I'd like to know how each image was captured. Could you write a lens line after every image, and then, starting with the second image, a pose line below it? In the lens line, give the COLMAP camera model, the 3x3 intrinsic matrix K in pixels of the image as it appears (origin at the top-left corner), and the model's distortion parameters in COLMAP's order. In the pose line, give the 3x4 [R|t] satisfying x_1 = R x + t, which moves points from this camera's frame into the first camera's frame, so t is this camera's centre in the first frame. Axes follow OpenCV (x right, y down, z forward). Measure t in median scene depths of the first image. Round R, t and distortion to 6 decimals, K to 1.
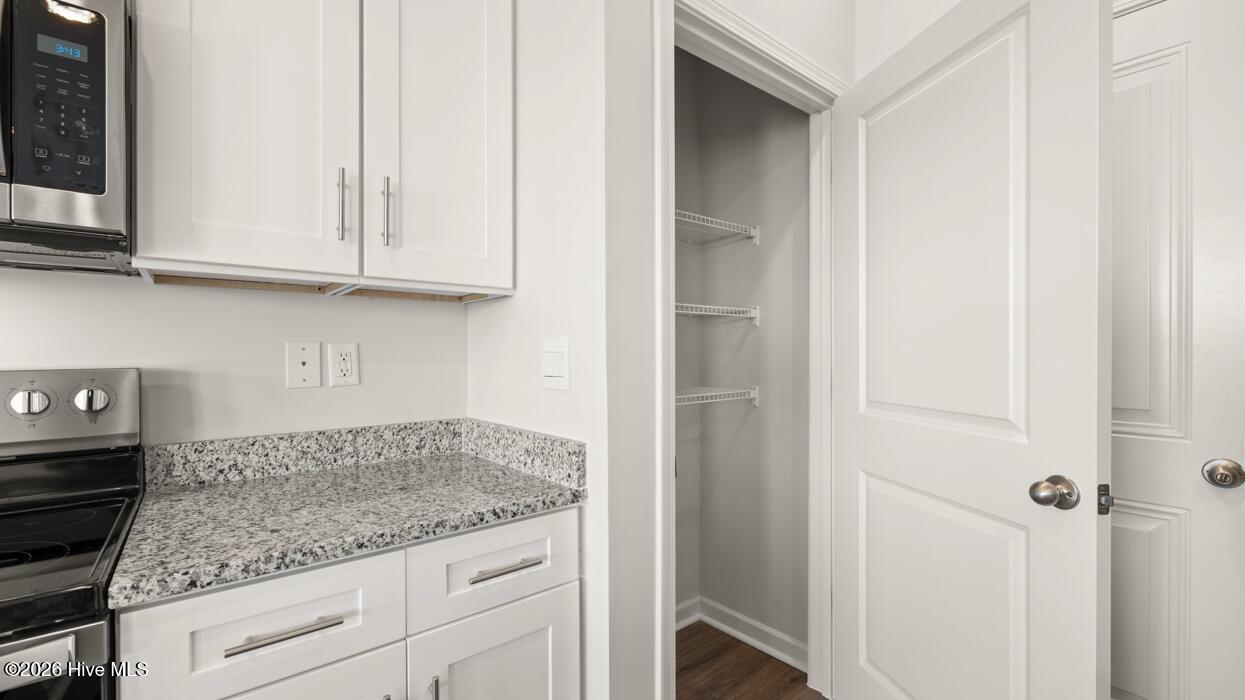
lens RADIAL K [[525.2, 0, 622.5], [0, 525.2, 350.0], [0, 0, 1]] dist [-0.000480, -0.000123]
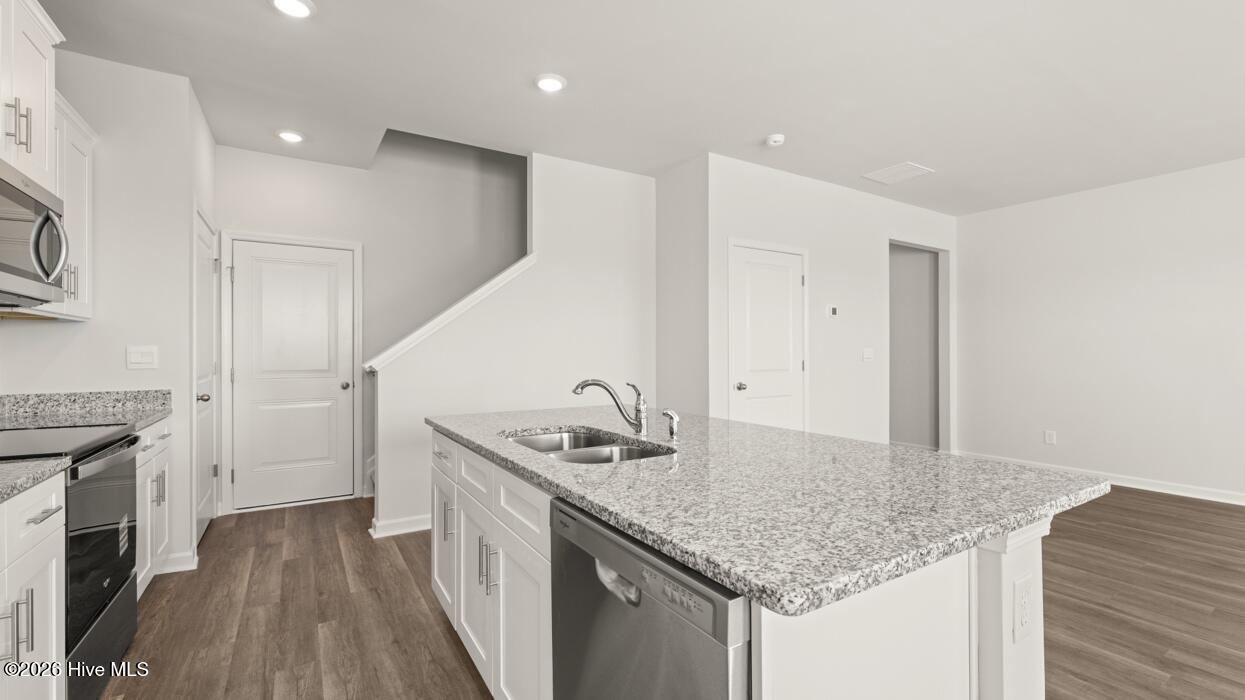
lens RADIAL K [[525.2, 0, 622.5], [0, 525.2, 350.0], [0, 0, 1]] dist [-0.000480, -0.000123]
pose [[0.134563, 0.006332, 0.990885, -2.520146], [0.002415, 0.999975, -0.006718, 0.016422], [-0.990902, 0.003297, 0.134545, -1.607953]]
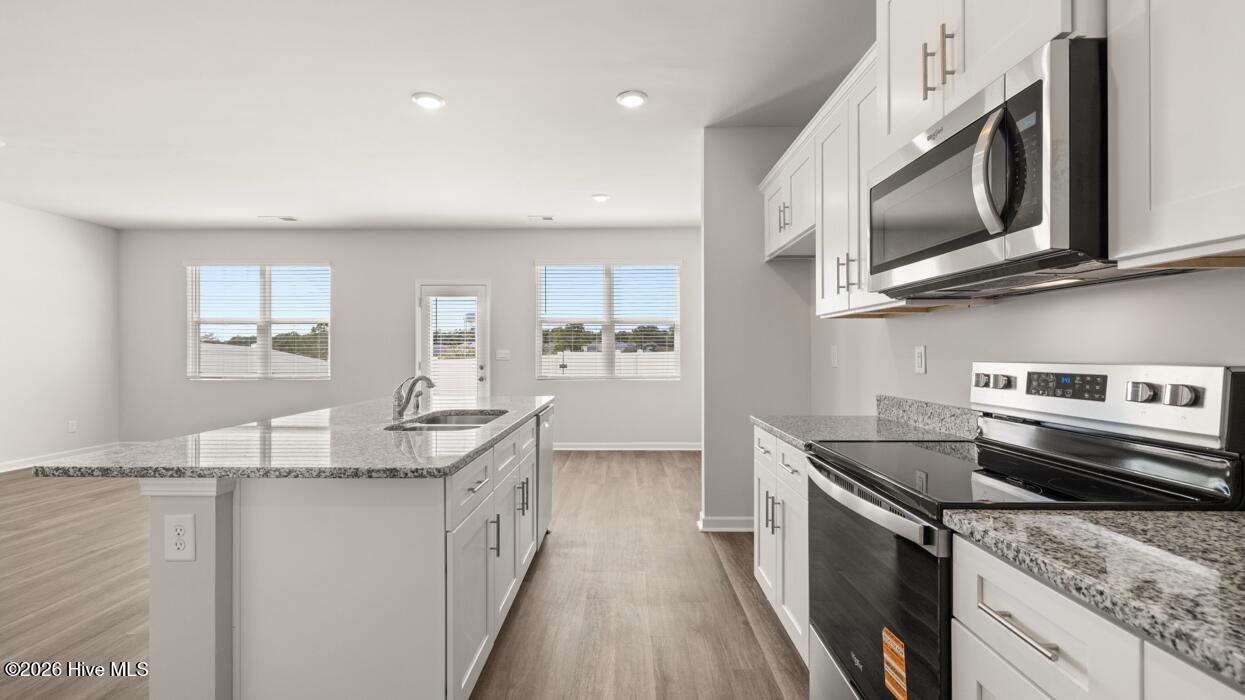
lens RADIAL K [[525.2, 0, 622.5], [0, 525.2, 350.0], [0, 0, 1]] dist [-0.000480, -0.000123]
pose [[-0.639383, -0.007557, -0.768851, 0.471227], [-0.009003, 0.999957, -0.002341, 0.015378], [0.768836, 0.005425, -0.639423, 0.822372]]
